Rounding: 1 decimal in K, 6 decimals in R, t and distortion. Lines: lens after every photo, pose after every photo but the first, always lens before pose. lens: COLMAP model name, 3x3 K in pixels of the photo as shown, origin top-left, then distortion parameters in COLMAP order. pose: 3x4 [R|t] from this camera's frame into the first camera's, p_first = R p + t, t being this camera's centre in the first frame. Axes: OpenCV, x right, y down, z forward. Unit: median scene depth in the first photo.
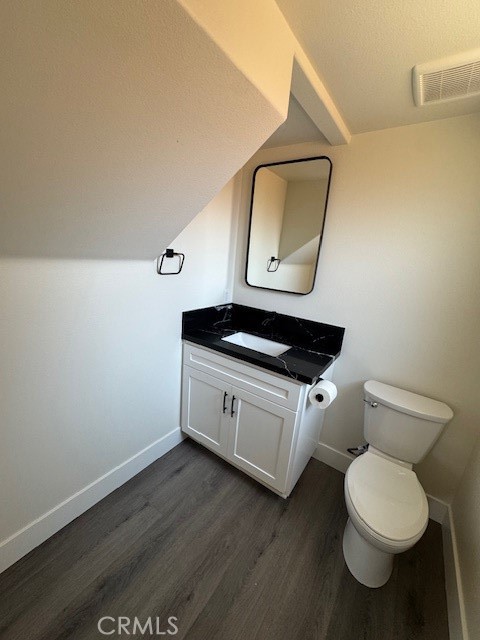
lens RADIAL K [[255.8, 0, 240.0], [0, 255.8, 320.0], [0, 0, 1]] dist [-0.000023, 0.000315]
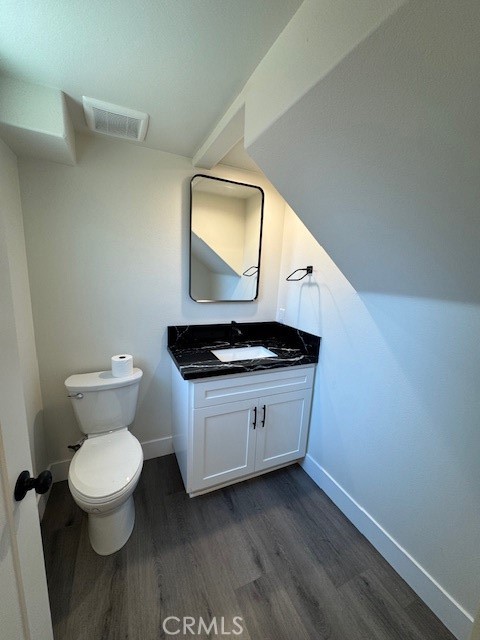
lens RADIAL K [[255.8, 0, 240.0], [0, 255.8, 320.0], [0, 0, 1]] dist [-0.000023, 0.000315]
pose [[0.501306, -0.217884, 0.837388, -0.867358], [0.185298, 0.972358, 0.142073, -0.213907], [-0.845196, 0.083945, 0.527822, 0.486923]]
